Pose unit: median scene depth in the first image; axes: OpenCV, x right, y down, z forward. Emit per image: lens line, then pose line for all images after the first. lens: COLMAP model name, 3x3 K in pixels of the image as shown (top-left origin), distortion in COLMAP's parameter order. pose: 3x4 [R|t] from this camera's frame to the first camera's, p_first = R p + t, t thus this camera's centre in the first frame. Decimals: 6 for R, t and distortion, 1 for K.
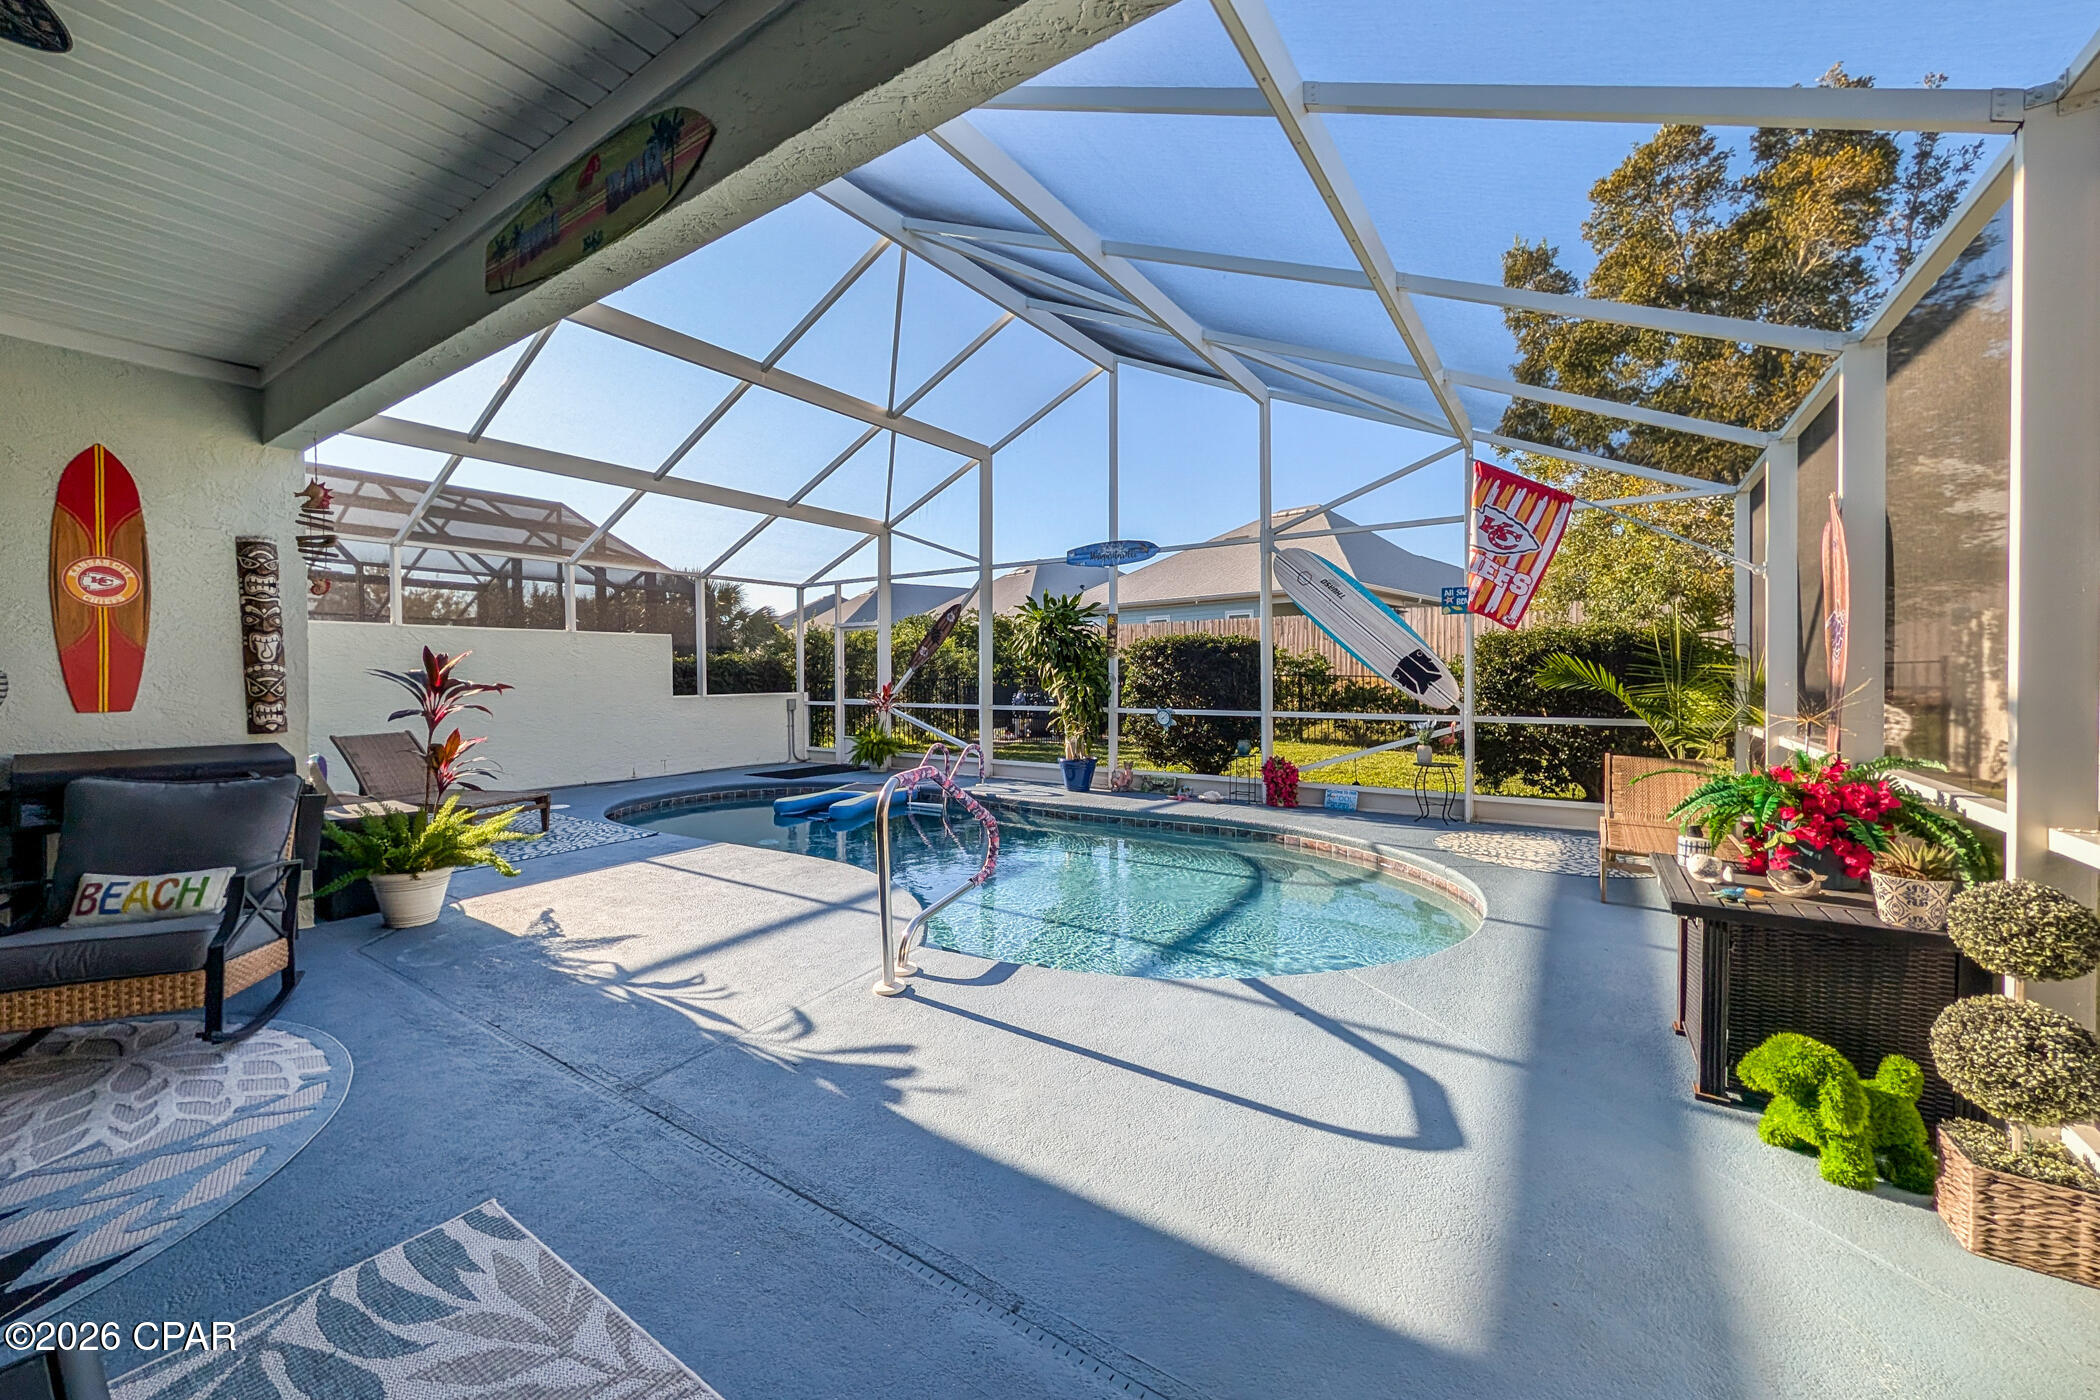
lens RADIAL K [[827.4, 0, 1033.6], [0, 827.4, 680.8], [0, 0, 1]] dist [0.003906, -0.001639]
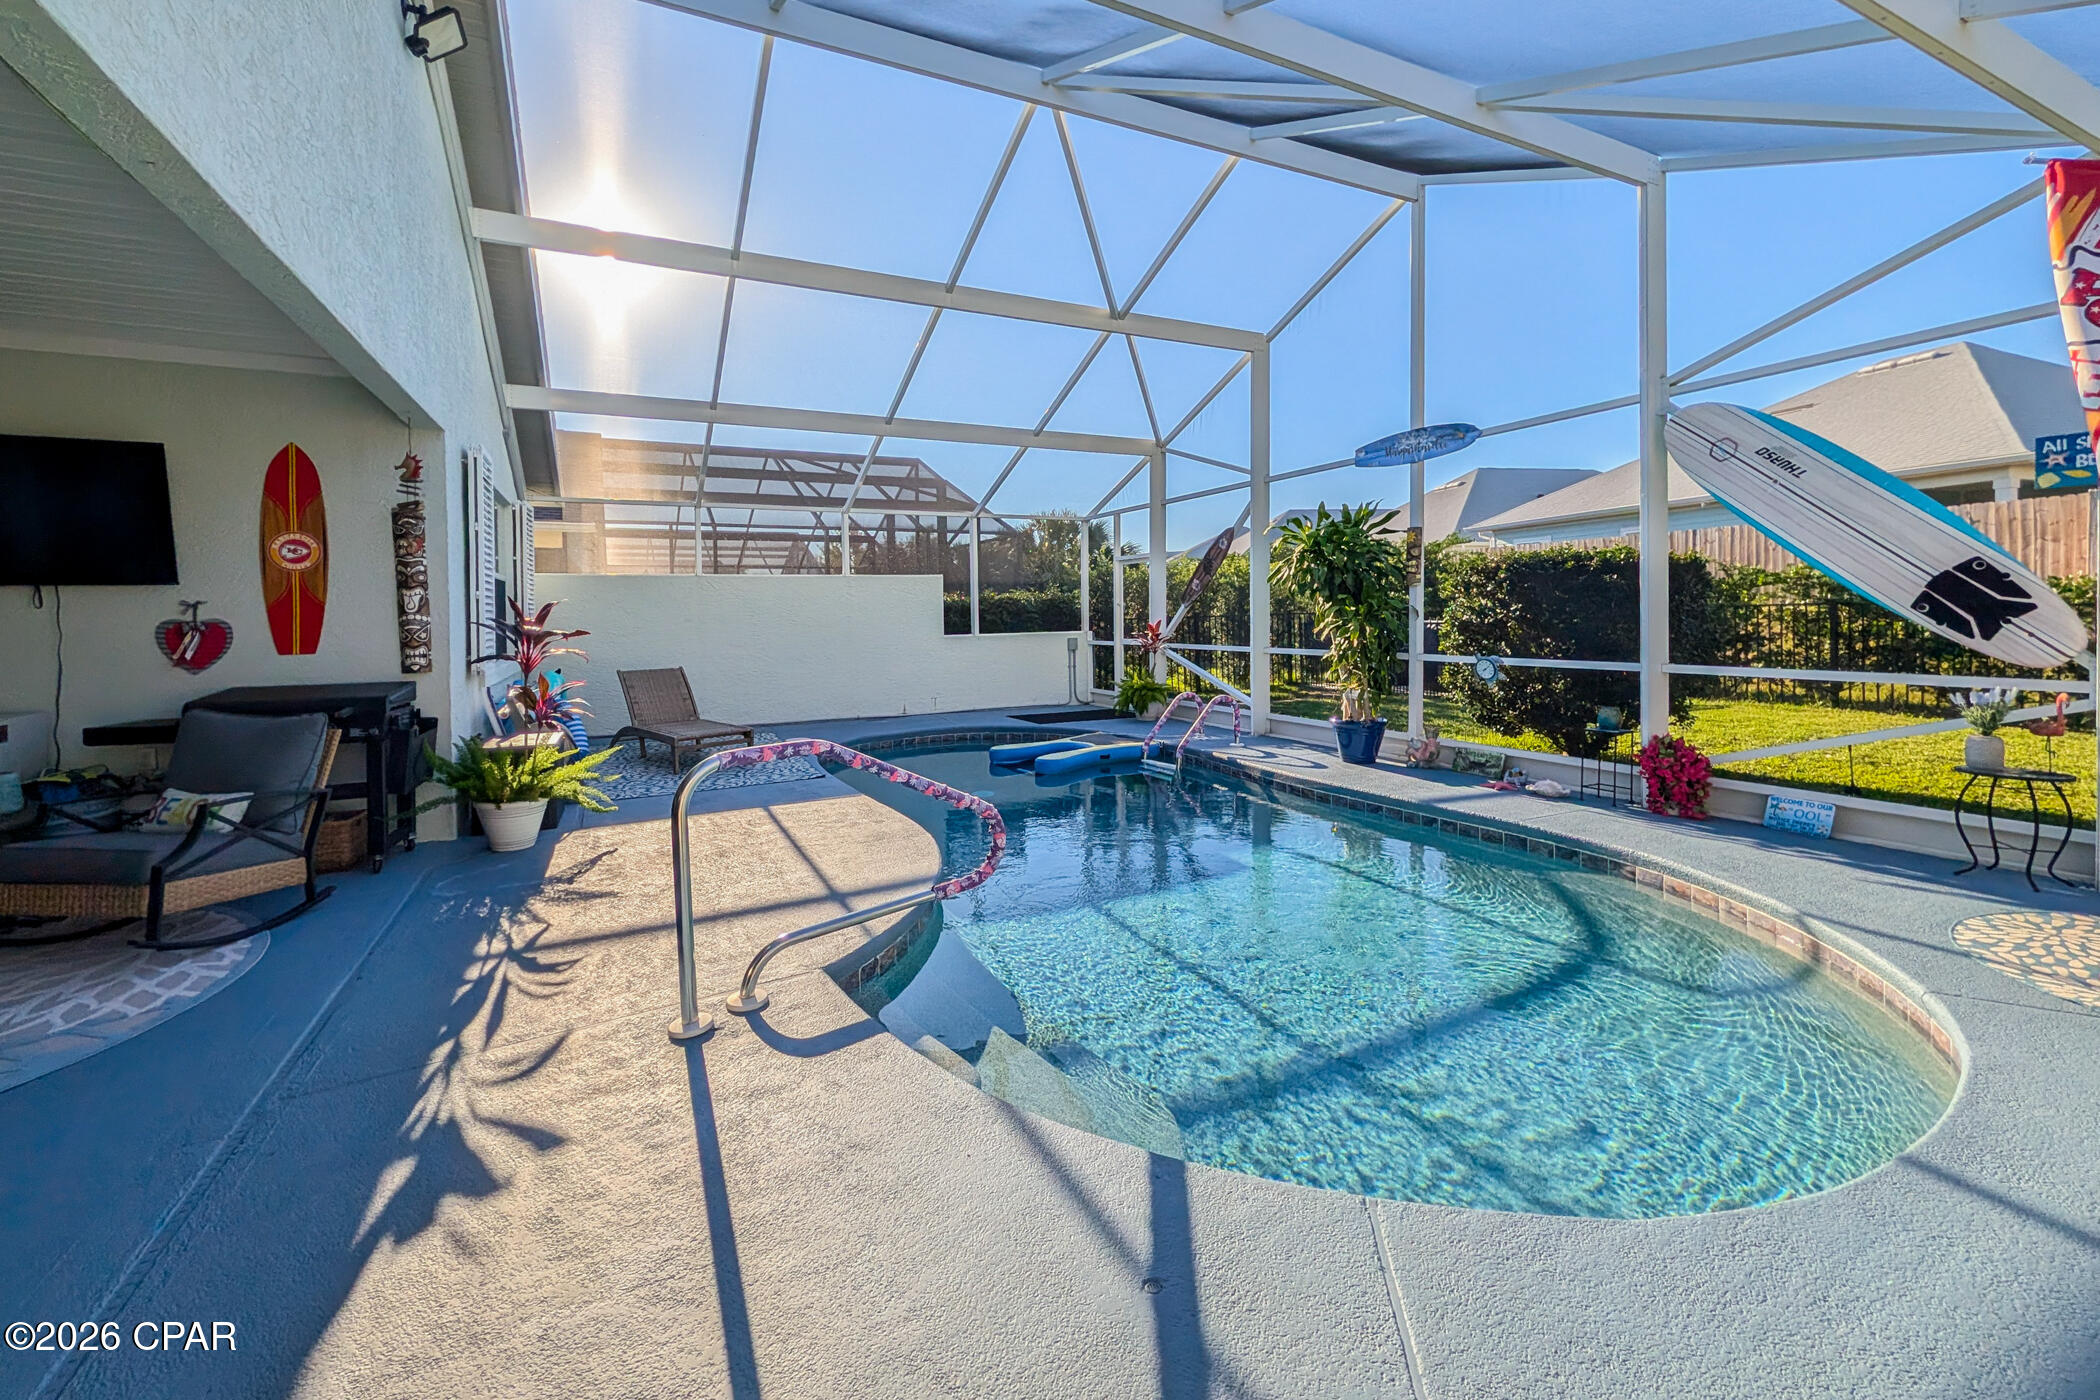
lens RADIAL K [[827.4, 0, 1009.1], [0, 827.4, 622.1], [0, 0, 1]] dist [0.003906, -0.001639]
pose [[0.857057, -0.004734, -0.515200, 0.180720], [0.009013, 0.999943, 0.005805, -0.003689], [0.515143, -0.009618, 0.857050, 0.188974]]
